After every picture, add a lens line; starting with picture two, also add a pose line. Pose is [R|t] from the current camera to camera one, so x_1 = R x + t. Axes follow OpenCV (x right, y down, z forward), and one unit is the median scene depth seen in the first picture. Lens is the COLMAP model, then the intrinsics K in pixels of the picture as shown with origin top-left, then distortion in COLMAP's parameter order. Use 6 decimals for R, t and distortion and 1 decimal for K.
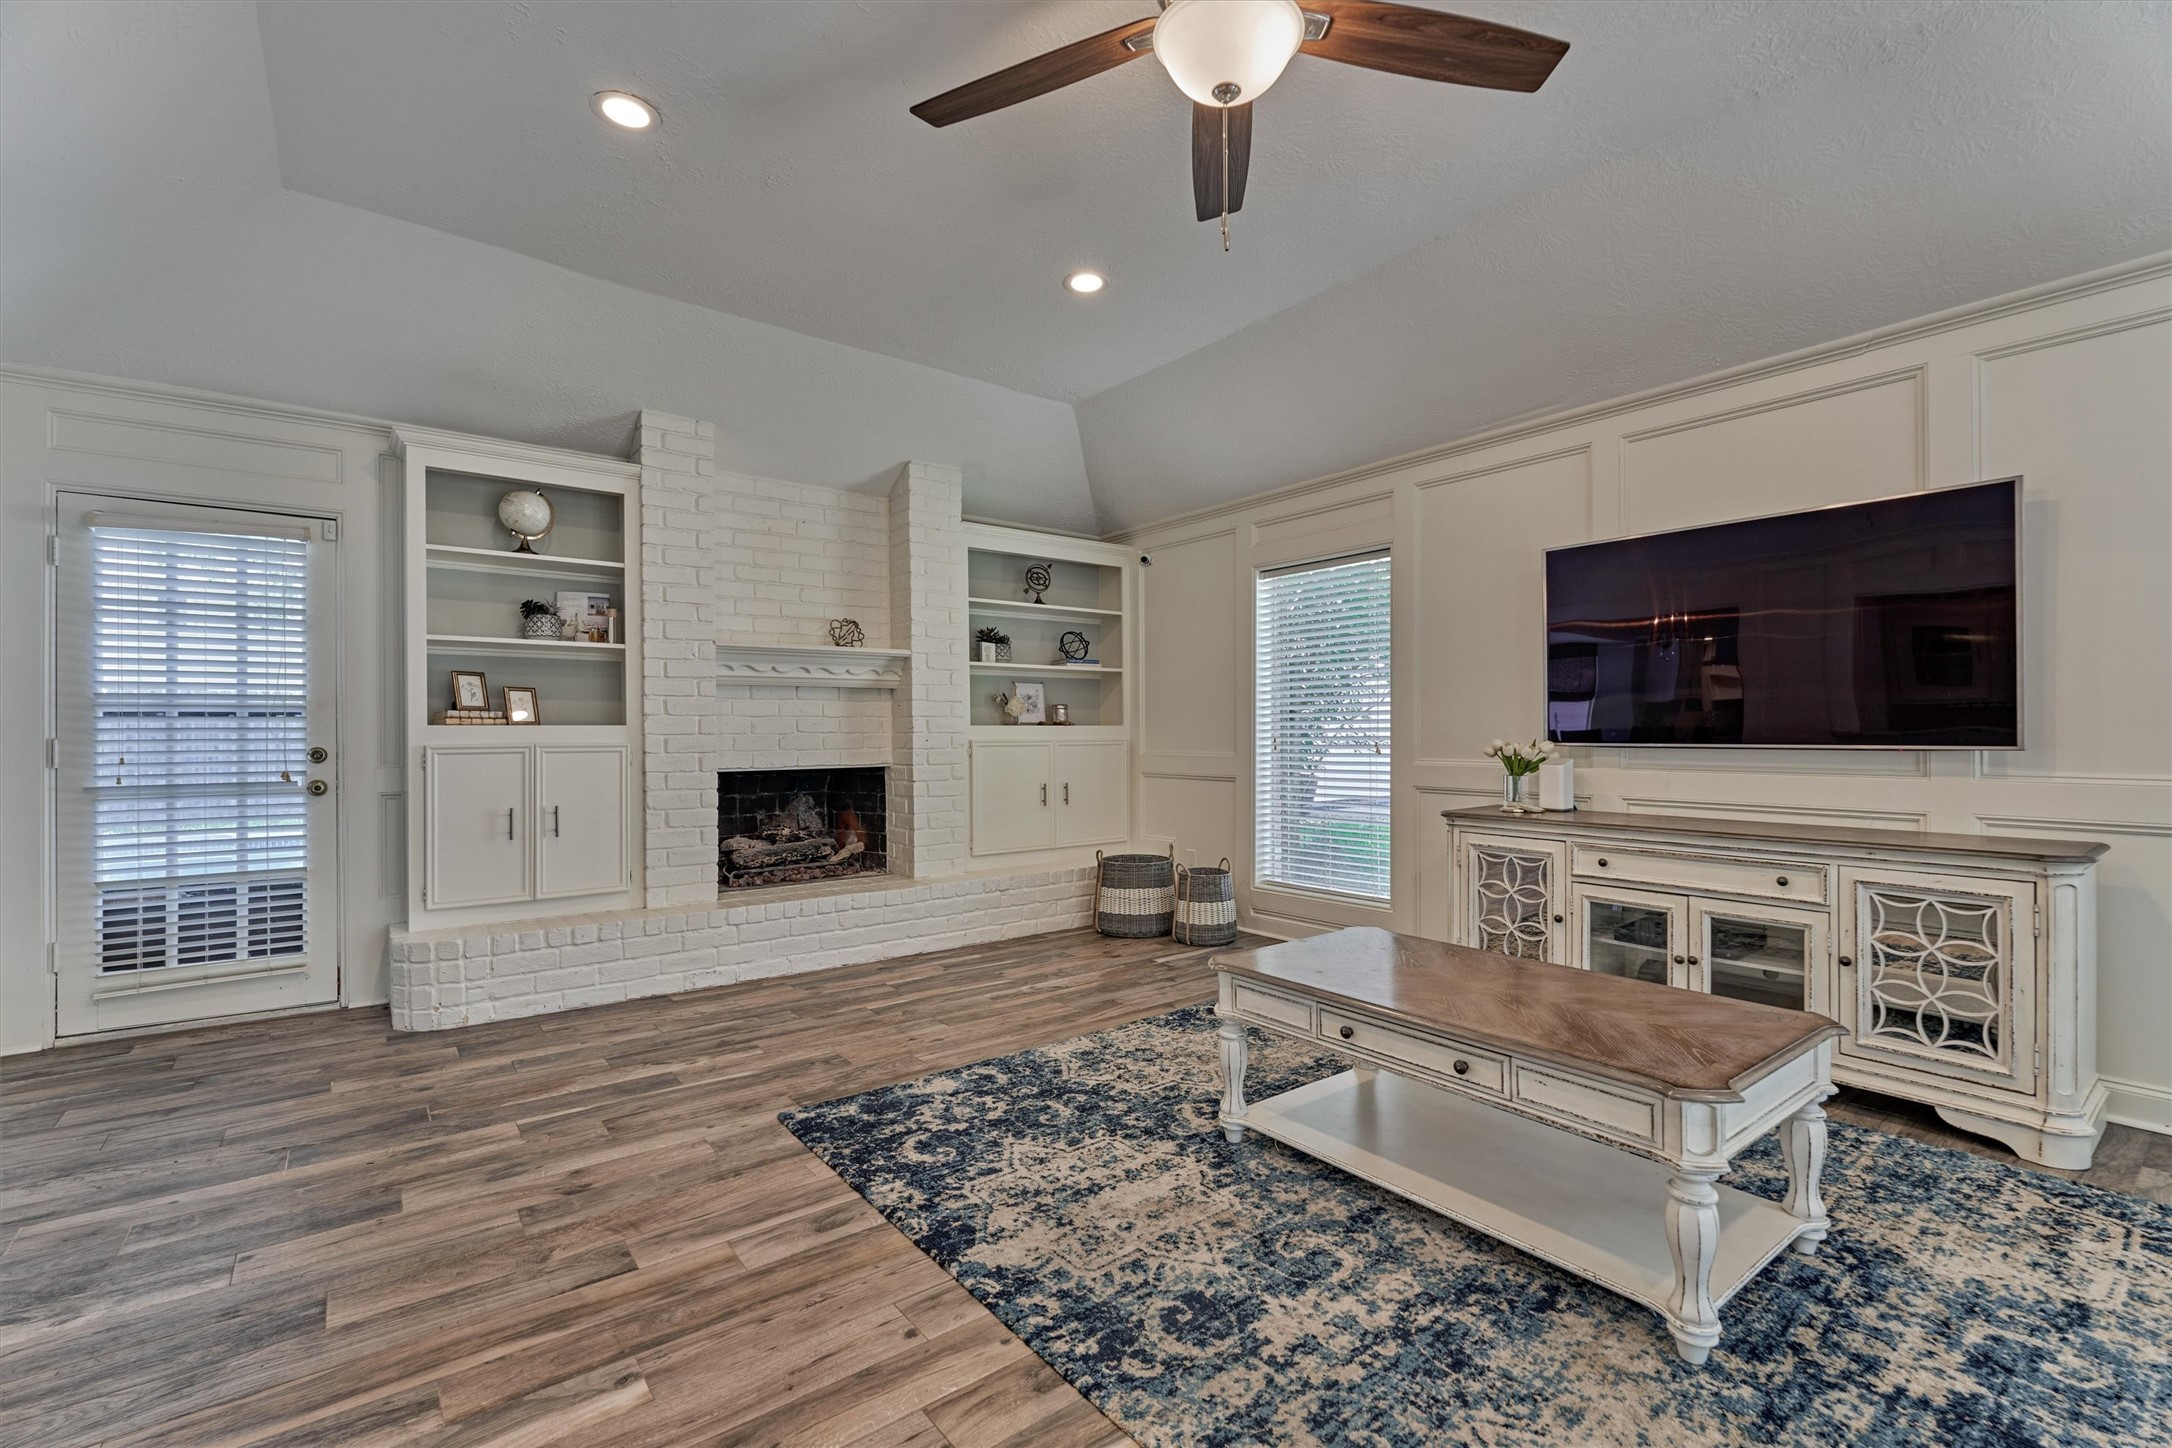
lens RADIAL K [[947.8, 0, 1078.5], [0, 947.8, 722.5], [0, 0, 1]] dist [-0.006342, 0.000376]
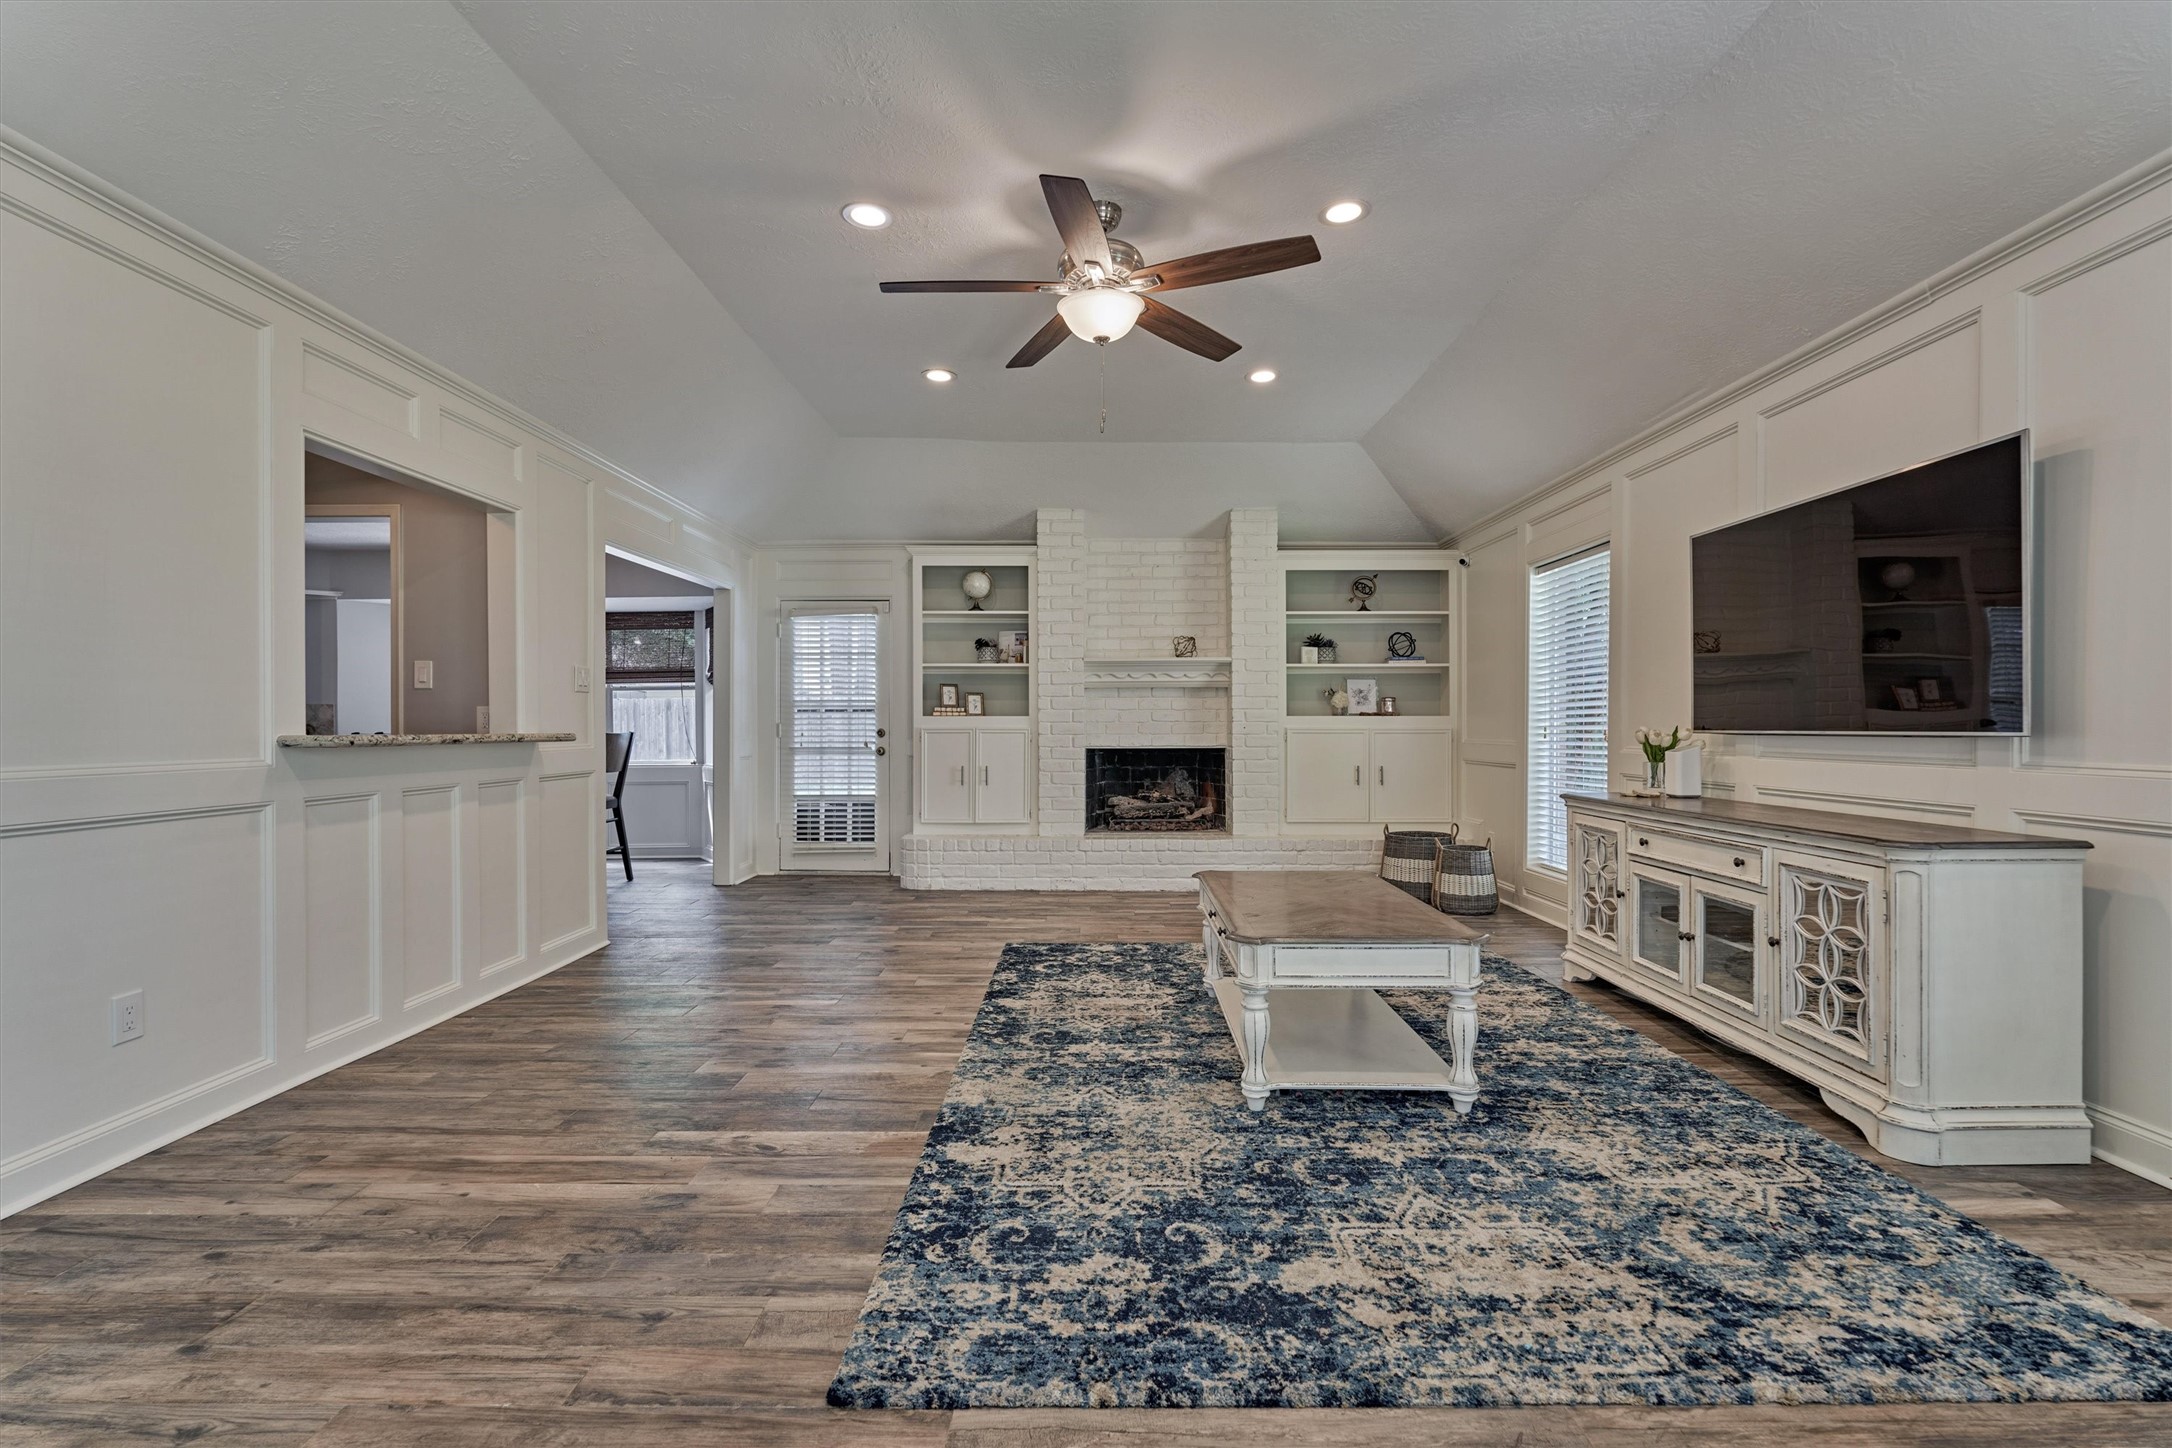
lens RADIAL K [[947.8, 0, 1069.8], [0, 947.8, 721.3], [0, 0, 1]] dist [-0.006342, 0.000376]
pose [[0.782631, 0.000133, -0.622485, 0.757528], [0.002679, 0.999990, 0.003581, 0.008489], [0.622480, -0.004470, 0.782623, -0.237532]]
